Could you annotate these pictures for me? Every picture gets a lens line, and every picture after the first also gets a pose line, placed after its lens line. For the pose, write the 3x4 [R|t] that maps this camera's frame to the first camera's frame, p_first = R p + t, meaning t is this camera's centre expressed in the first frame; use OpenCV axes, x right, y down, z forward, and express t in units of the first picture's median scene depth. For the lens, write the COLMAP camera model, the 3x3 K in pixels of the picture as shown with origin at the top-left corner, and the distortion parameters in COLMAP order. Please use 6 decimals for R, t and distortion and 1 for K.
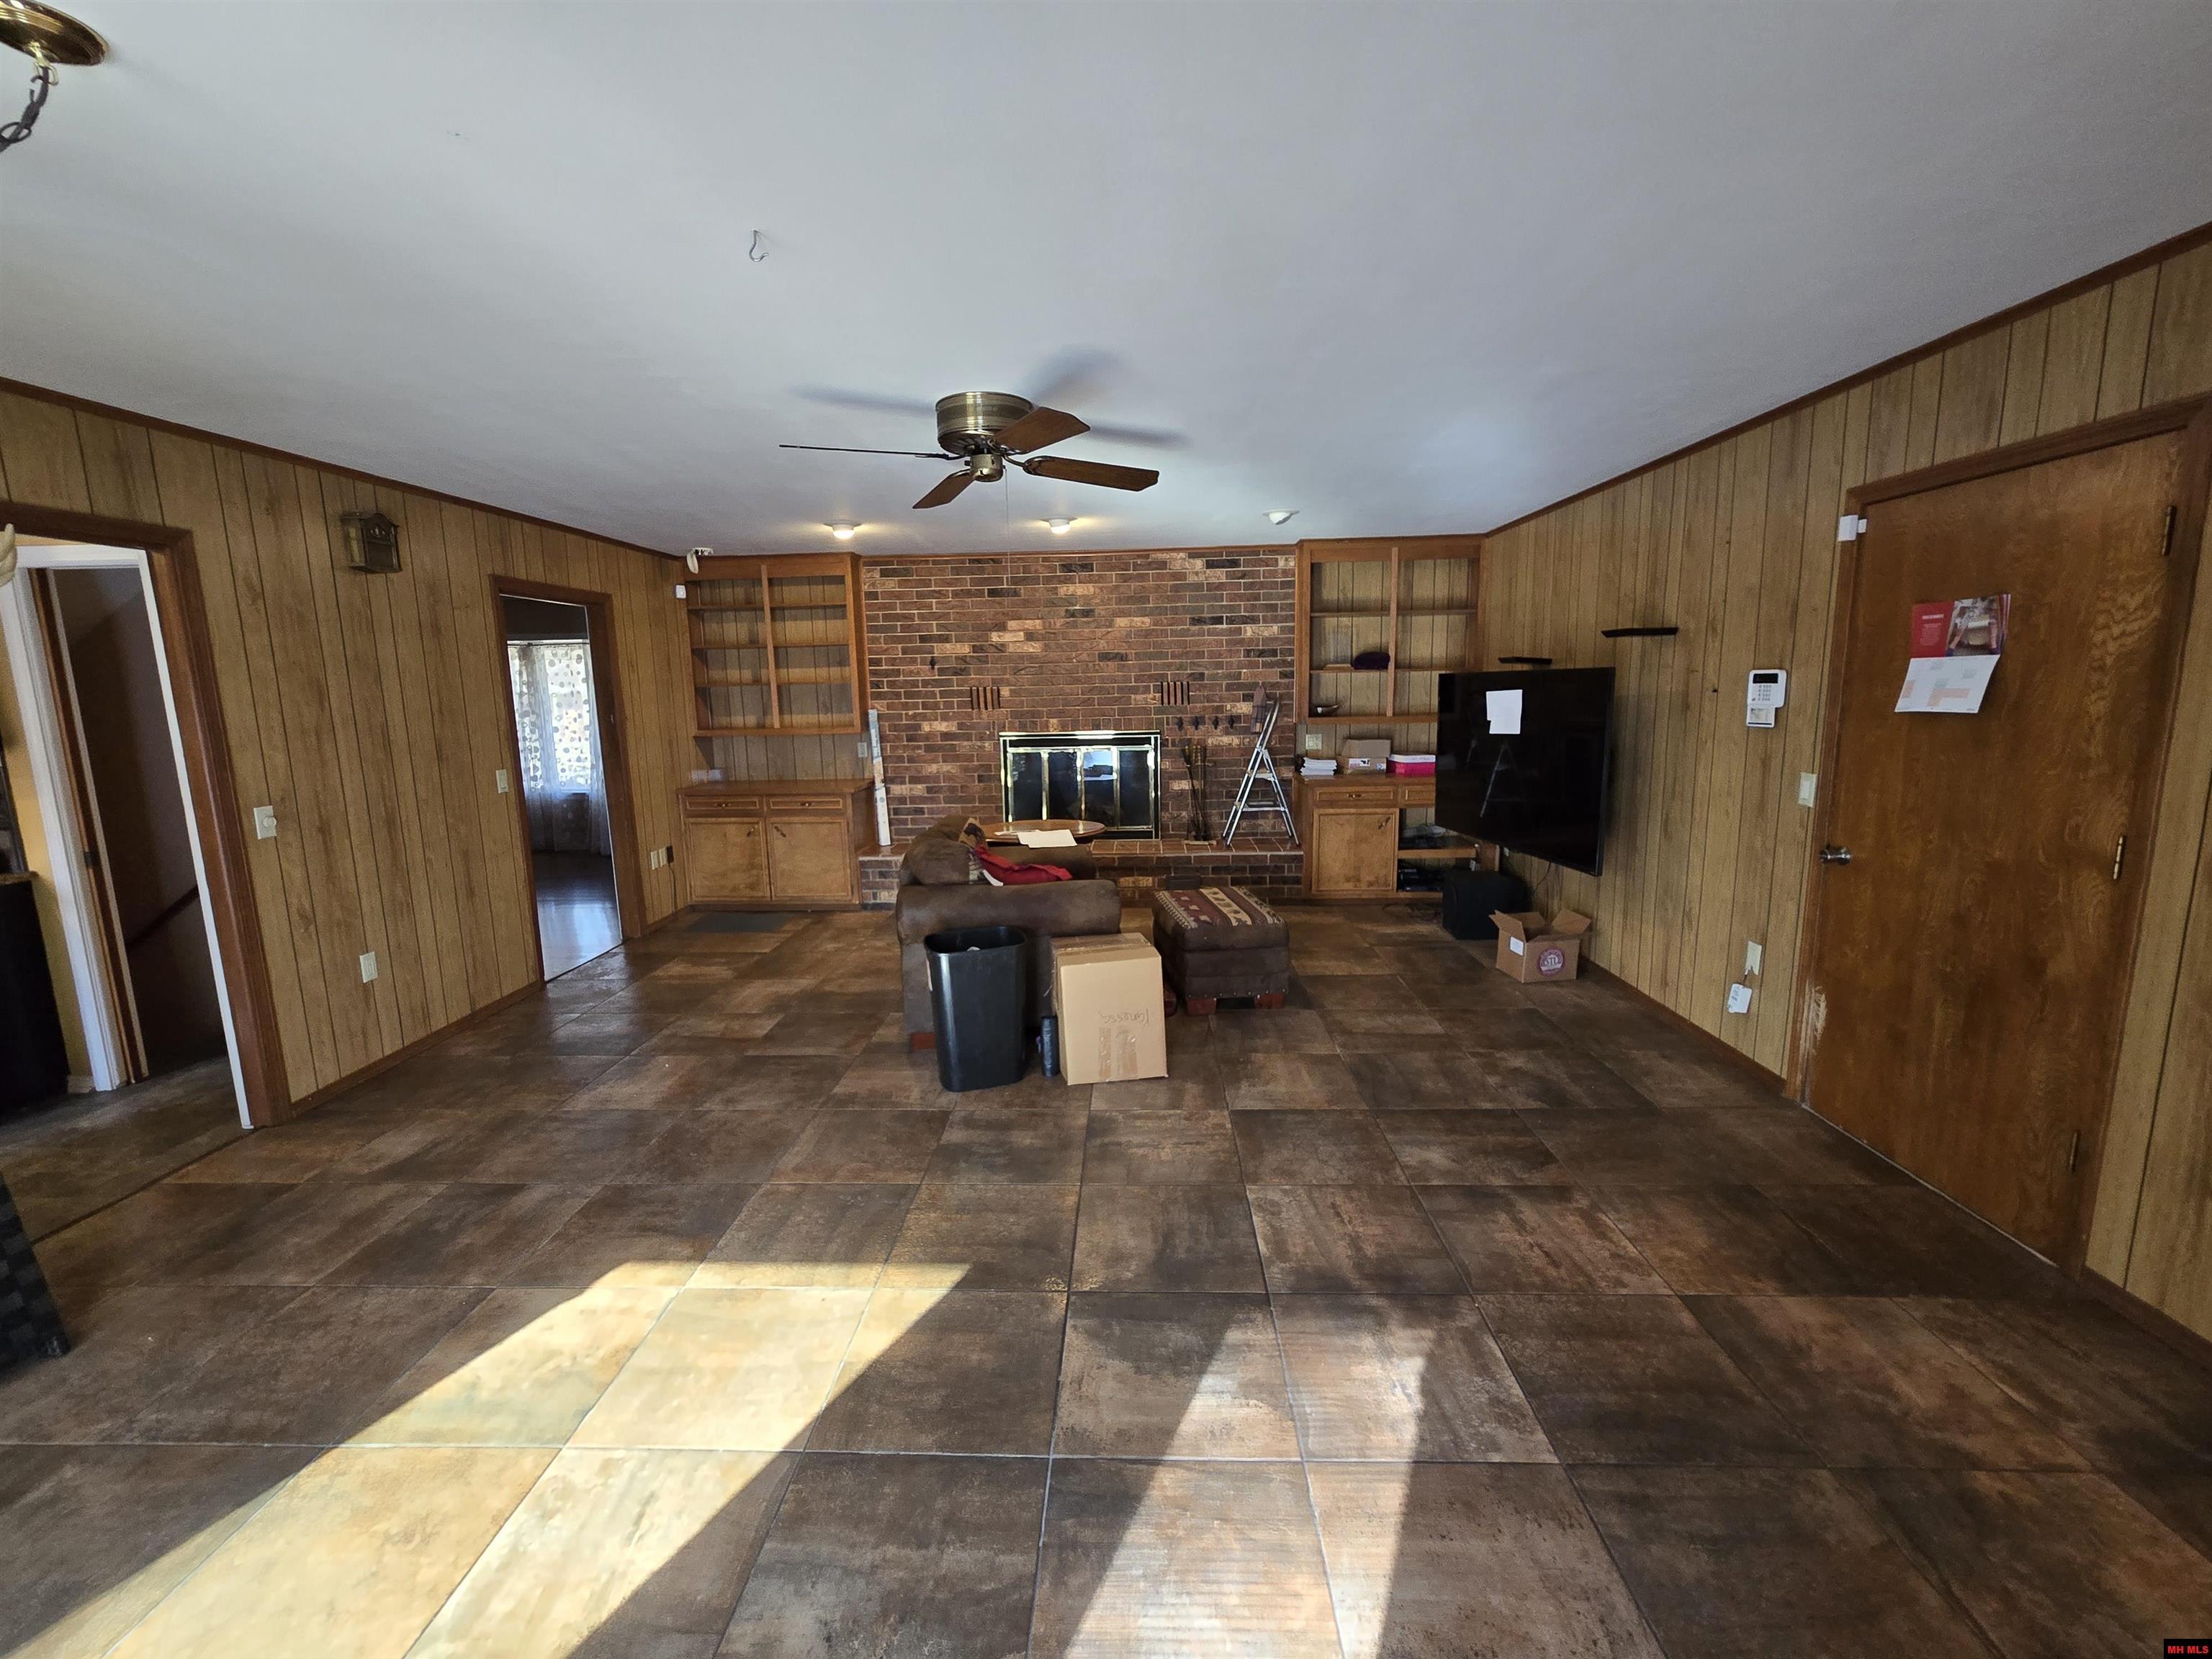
lens RADIAL K [[912.5, 0, 1099.7], [0, 912.5, 830.9], [0, 0, 1]] dist [0.003065, 0.002299]
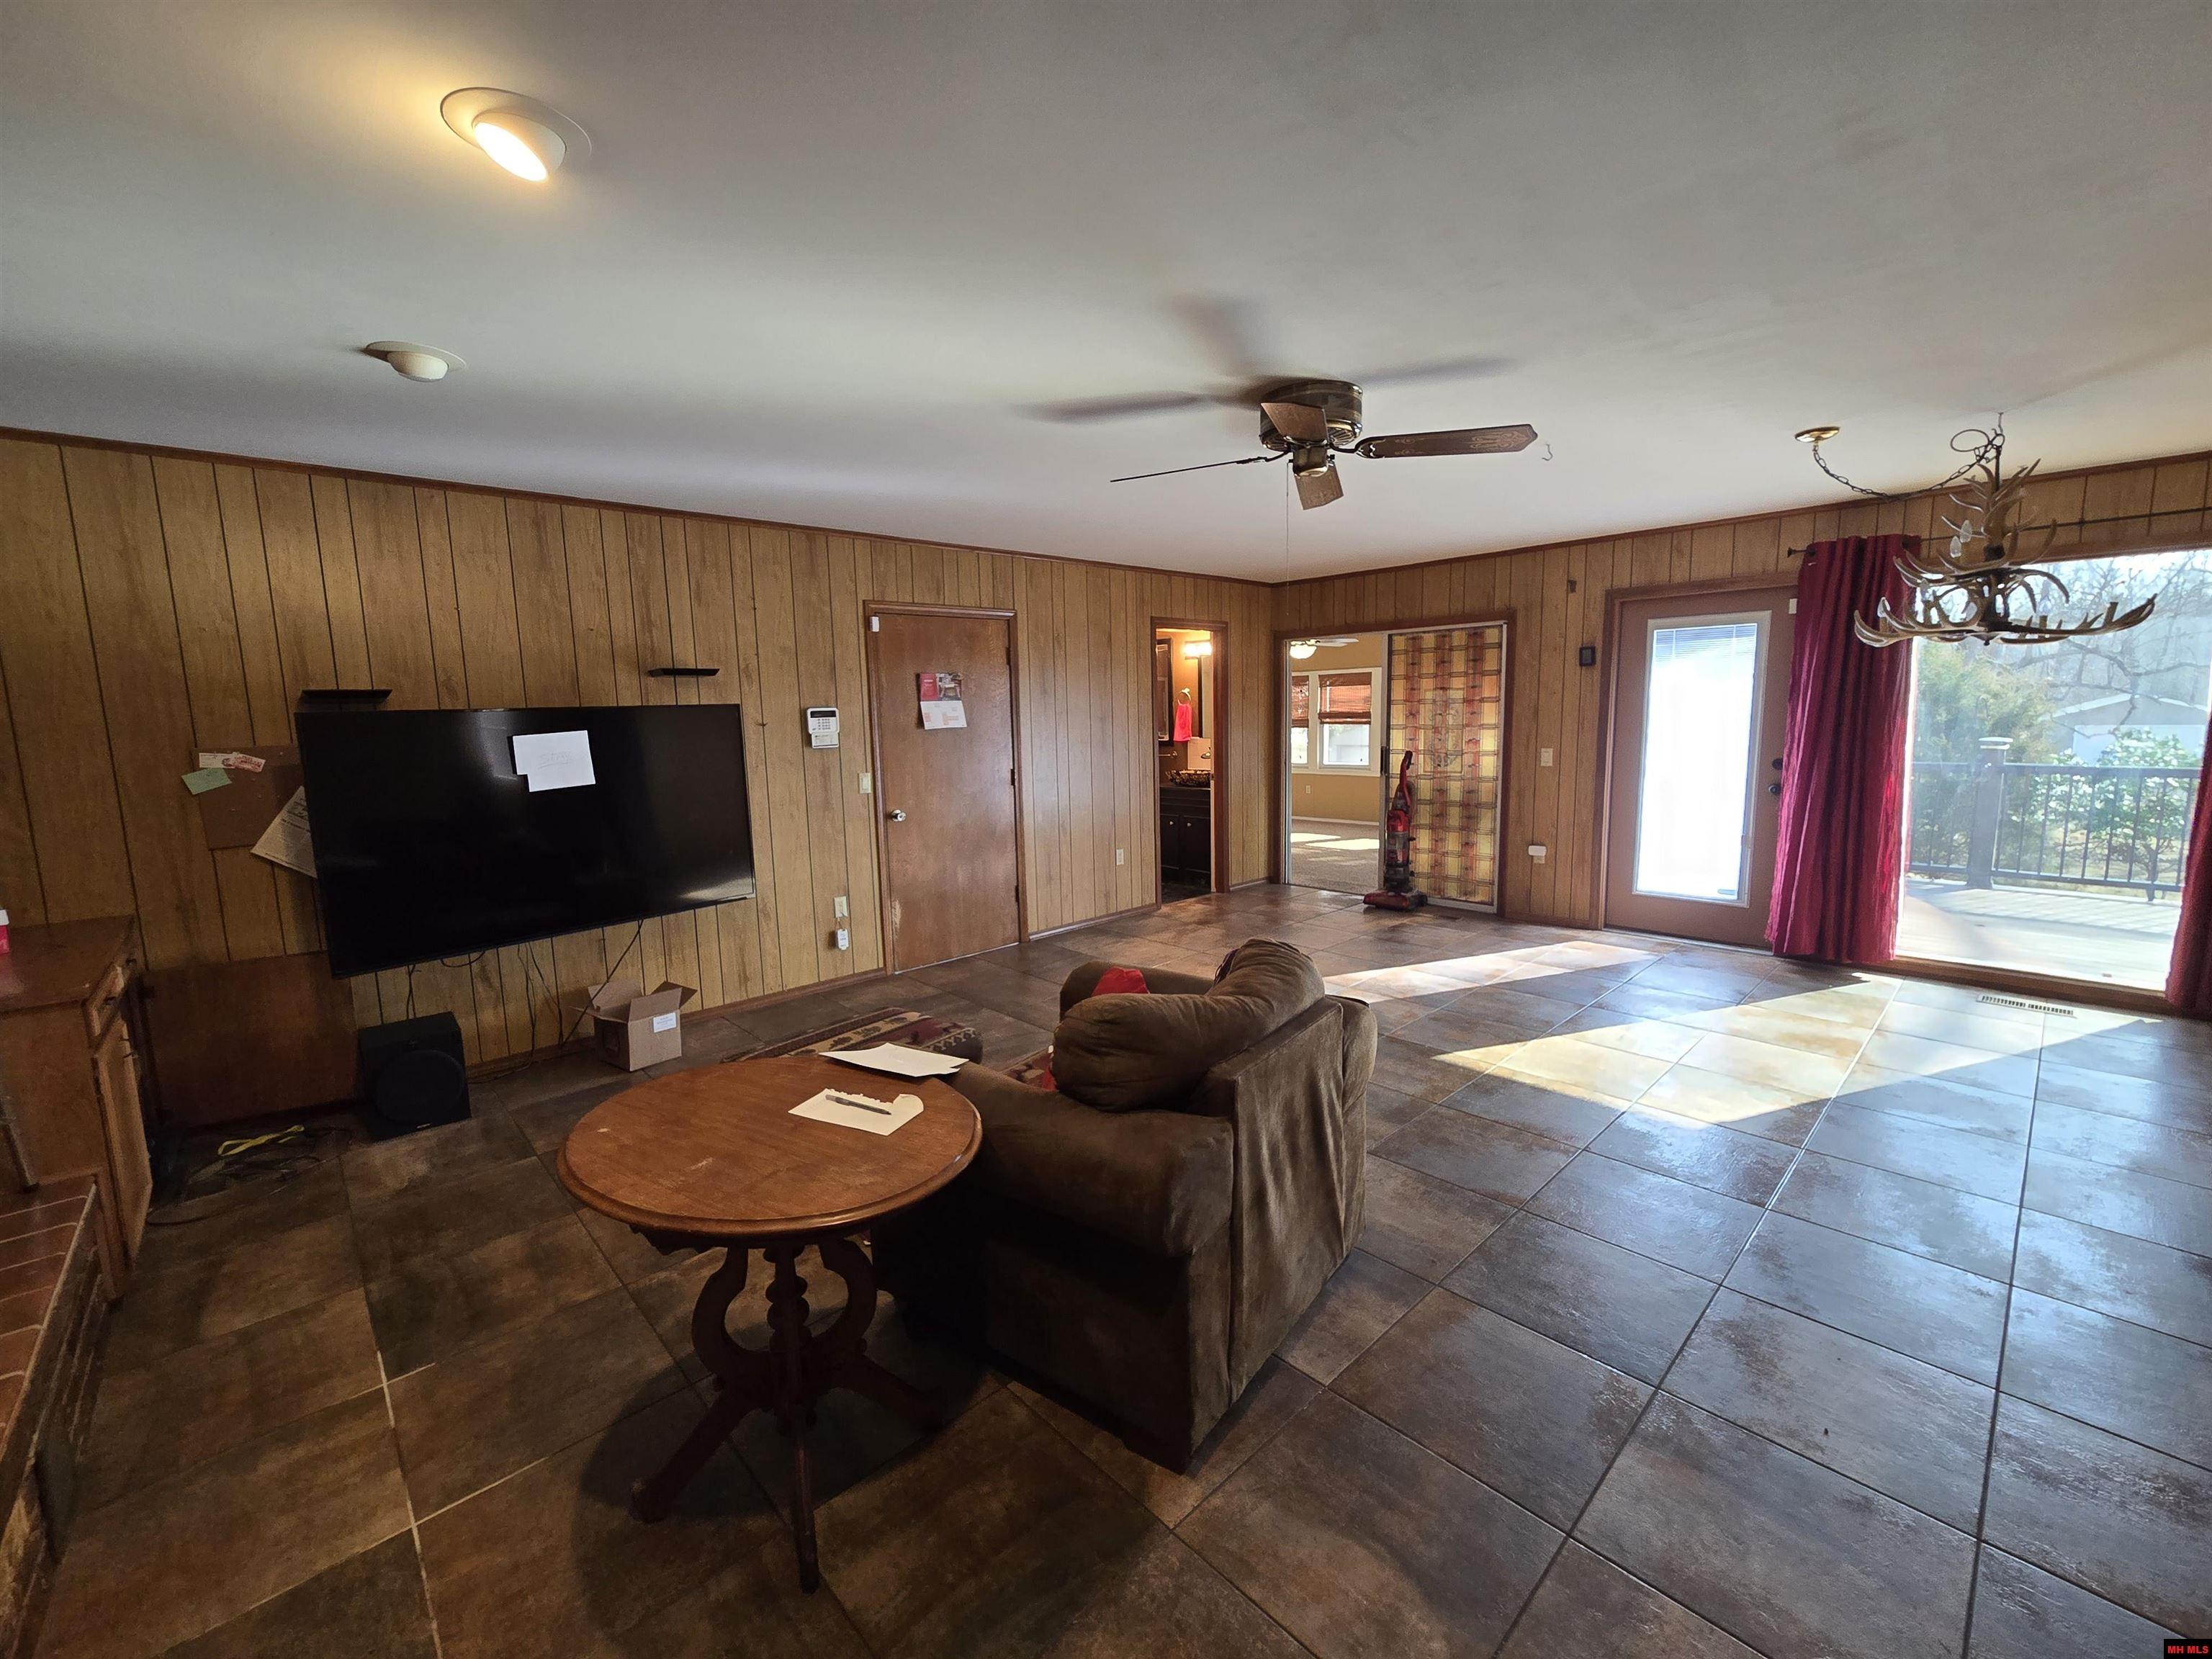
lens RADIAL K [[912.5, 0, 1106.6], [0, 912.5, 826.6], [0, 0, 1]] dist [0.003065, 0.002299]
pose [[-0.717952, -0.055510, 0.693876, -0.596163], [0.148219, 0.961765, 0.230302, -0.261605], [-0.680130, 0.268192, -0.682273, 1.728602]]
